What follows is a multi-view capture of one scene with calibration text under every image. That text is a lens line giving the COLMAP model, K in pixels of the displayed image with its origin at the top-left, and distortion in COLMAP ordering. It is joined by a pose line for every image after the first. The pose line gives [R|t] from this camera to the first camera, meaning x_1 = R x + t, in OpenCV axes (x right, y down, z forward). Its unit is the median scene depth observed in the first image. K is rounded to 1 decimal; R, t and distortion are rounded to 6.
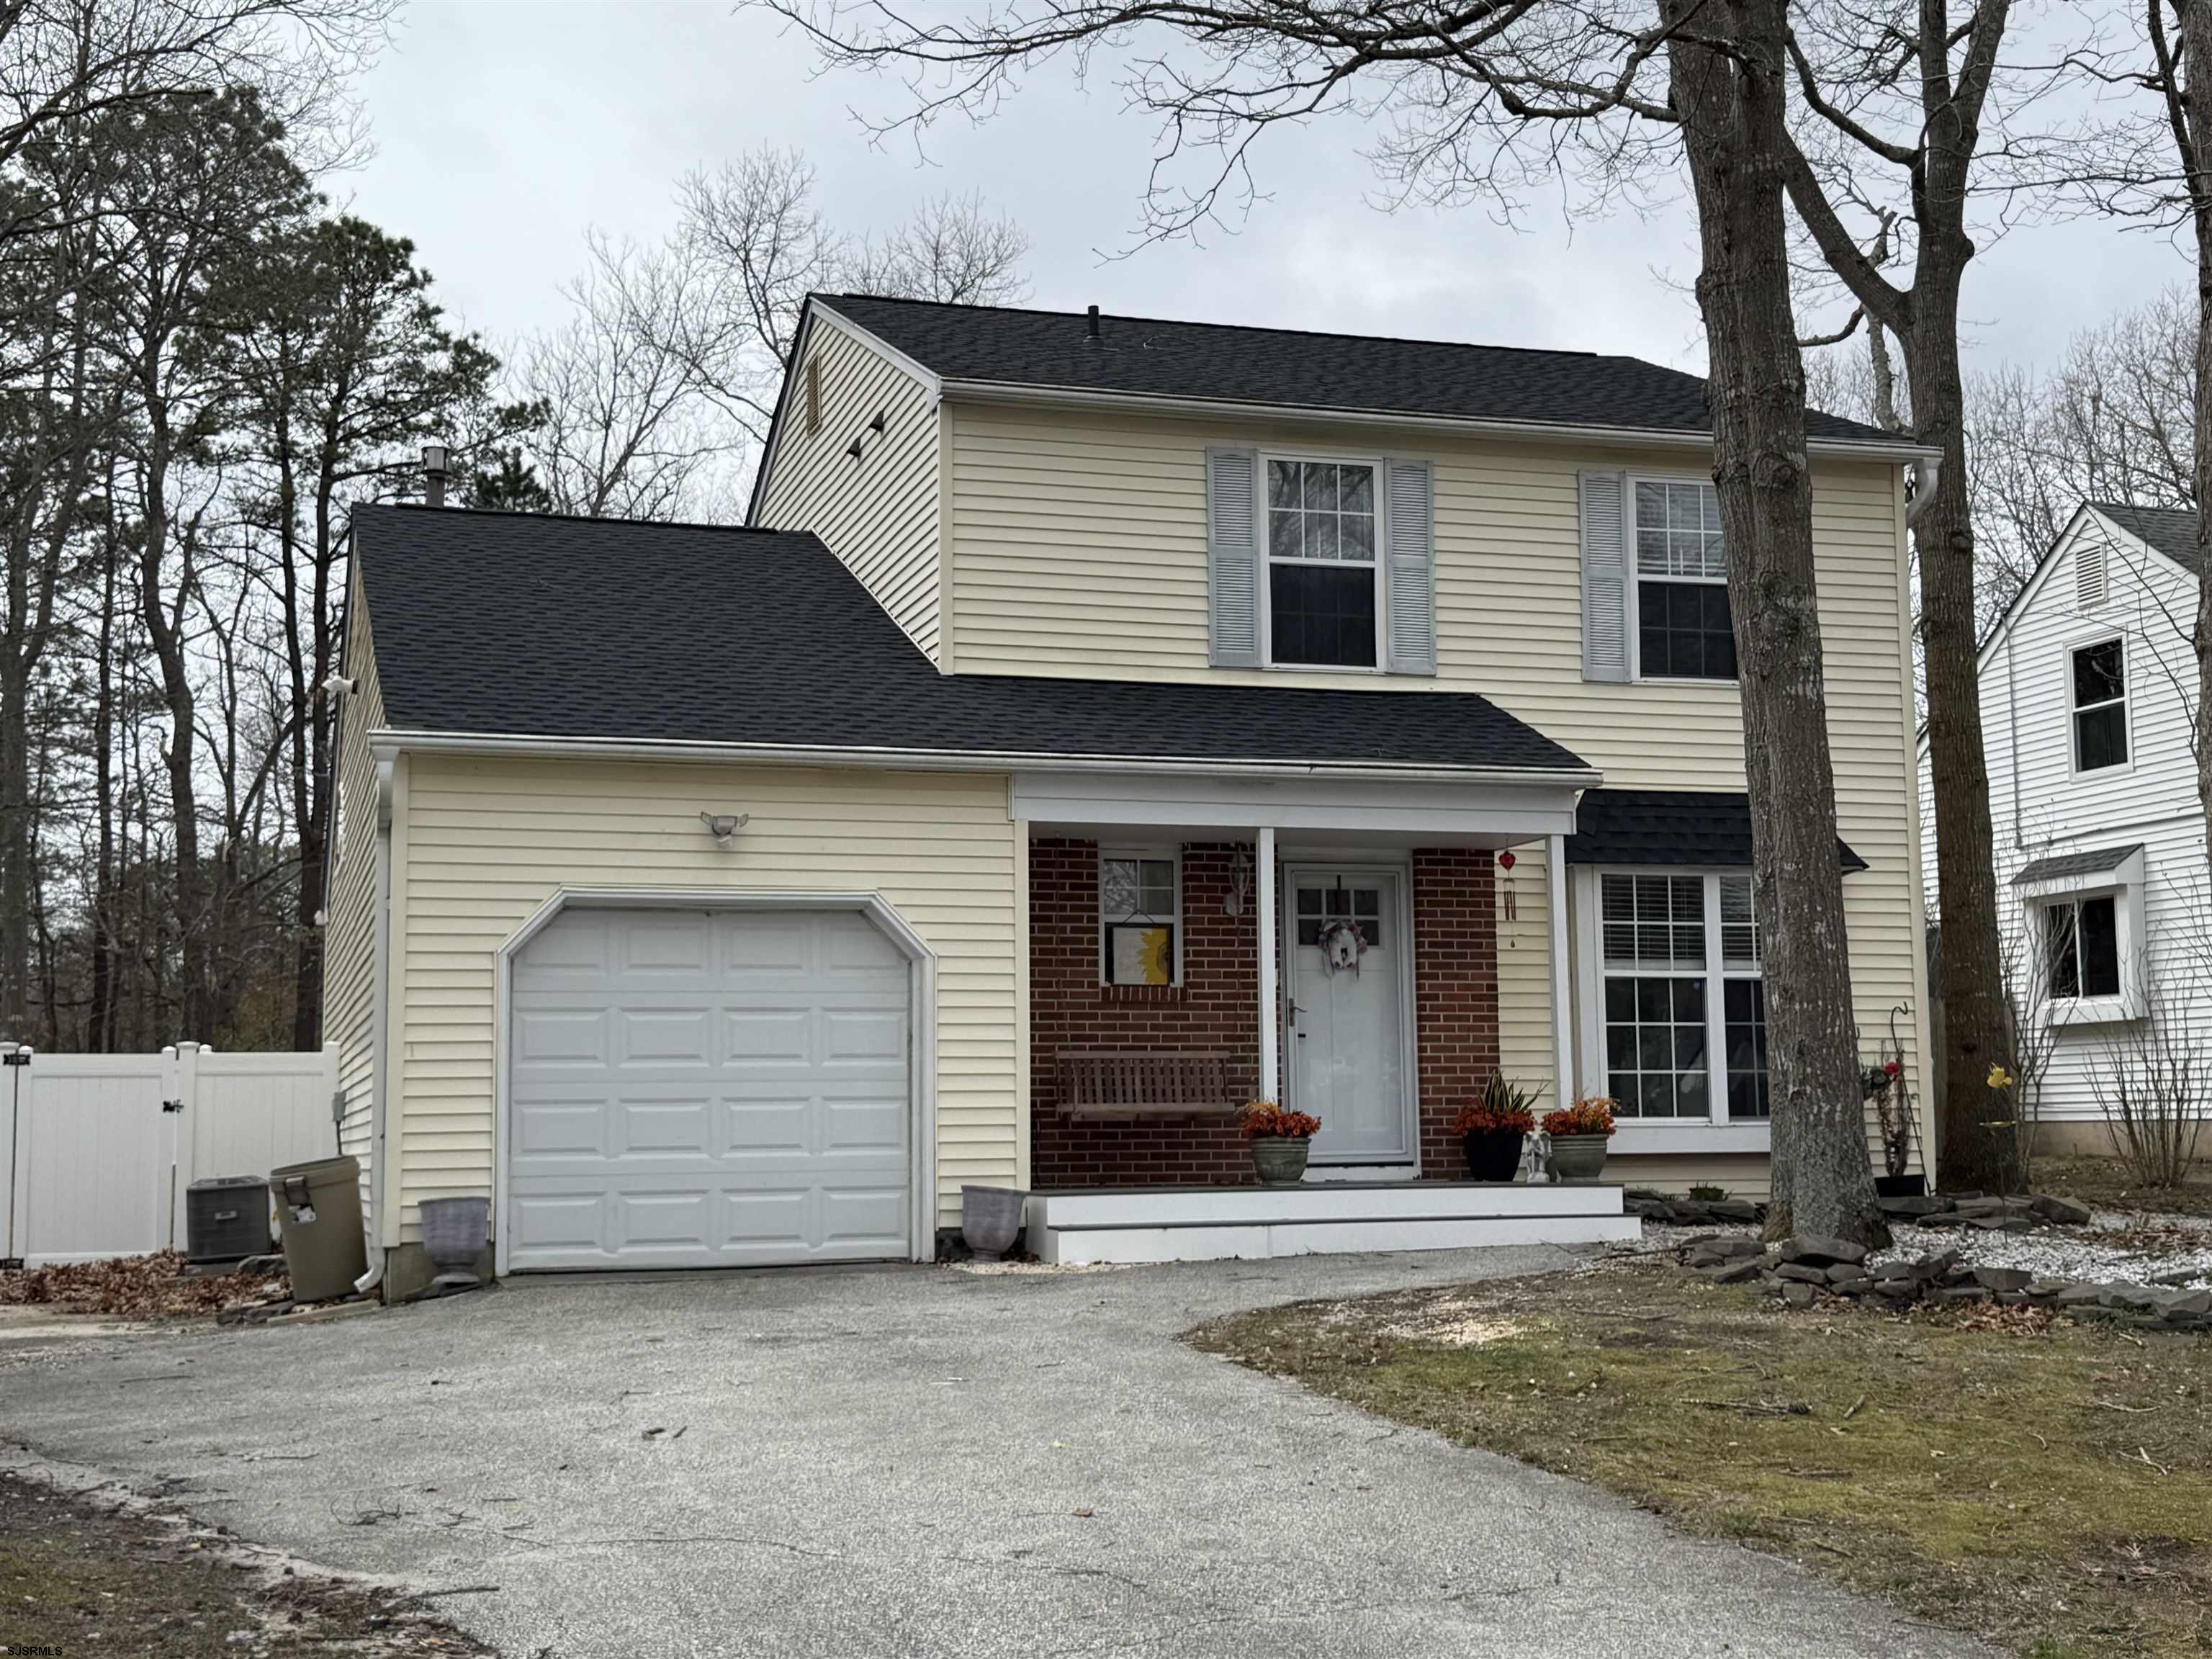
lens RADIAL K [[2320.7, 0, 1106.0], [0, 2320.7, 829.5], [0, 0, 1]] dist [0.066734, -0.003841]
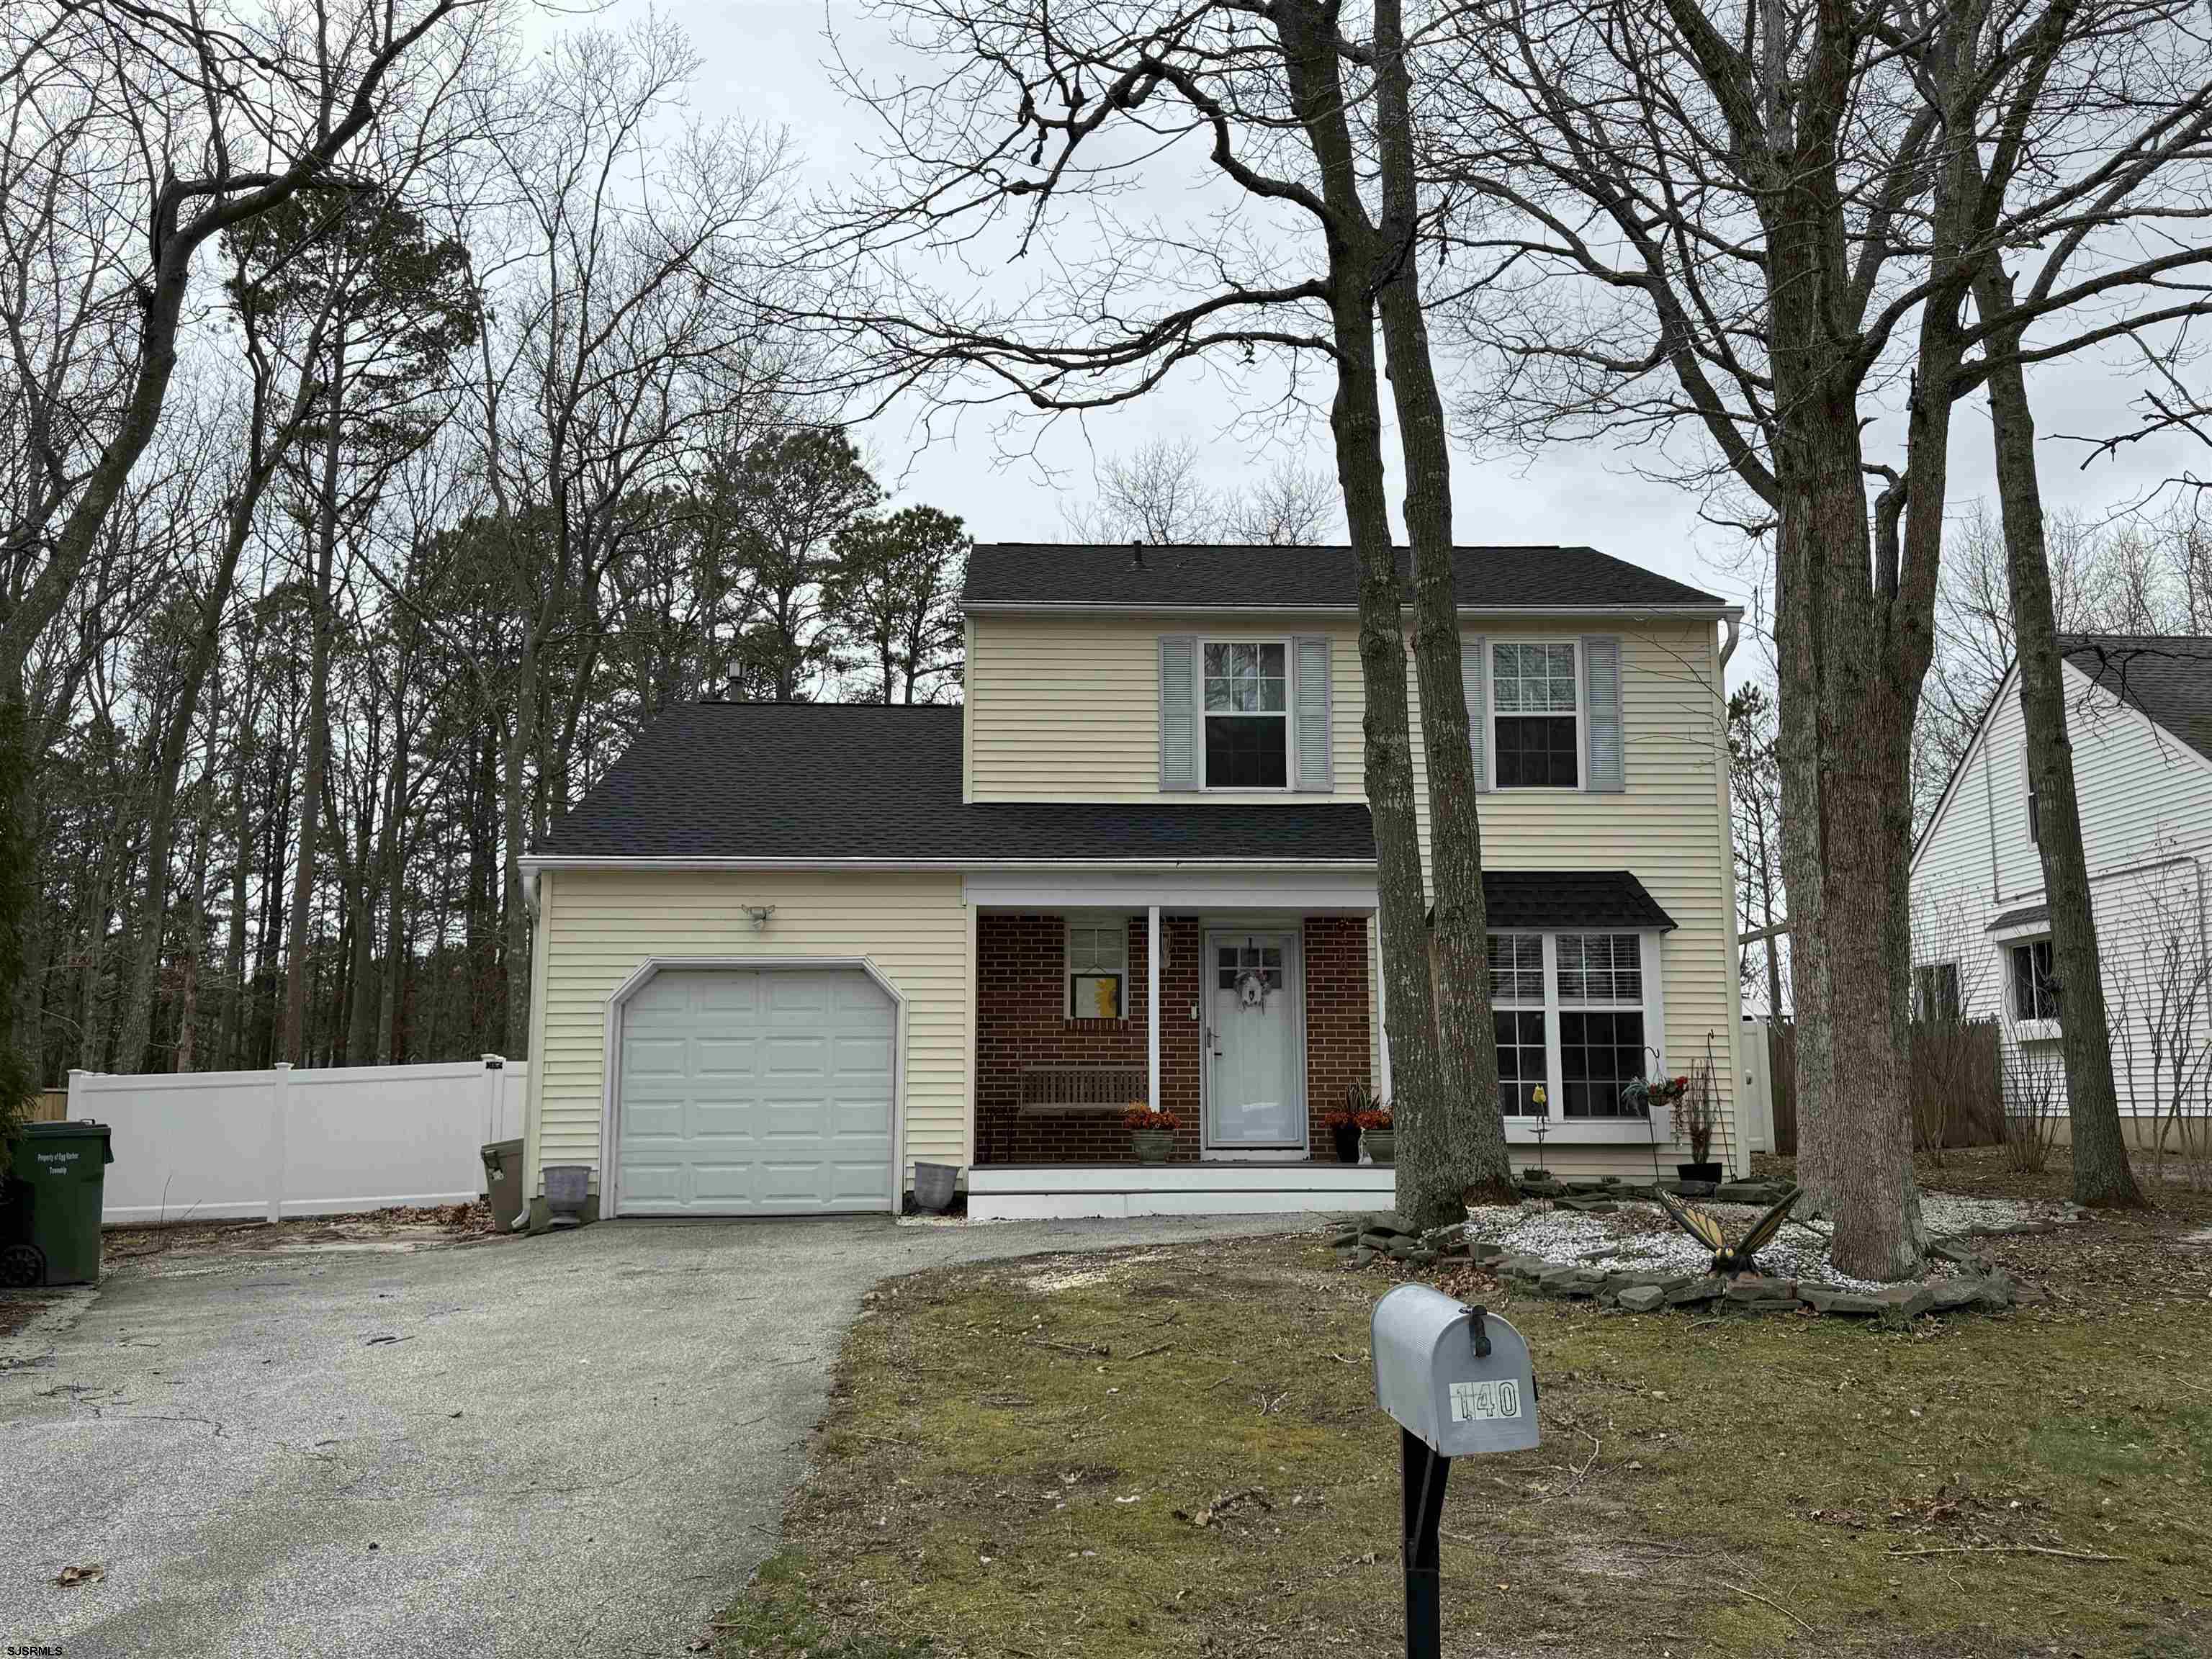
lens RADIAL K [[1612.5, 0, 1106.0], [0, 1612.5, 829.5], [0, 0, 1]] dist [0.085758, -0.084836]
pose [[0.975027, -0.028586, -0.220240, 0.239446], [0.019414, 0.998856, -0.043696, -0.004794], [0.221237, 0.038329, 0.974467, 0.037536]]
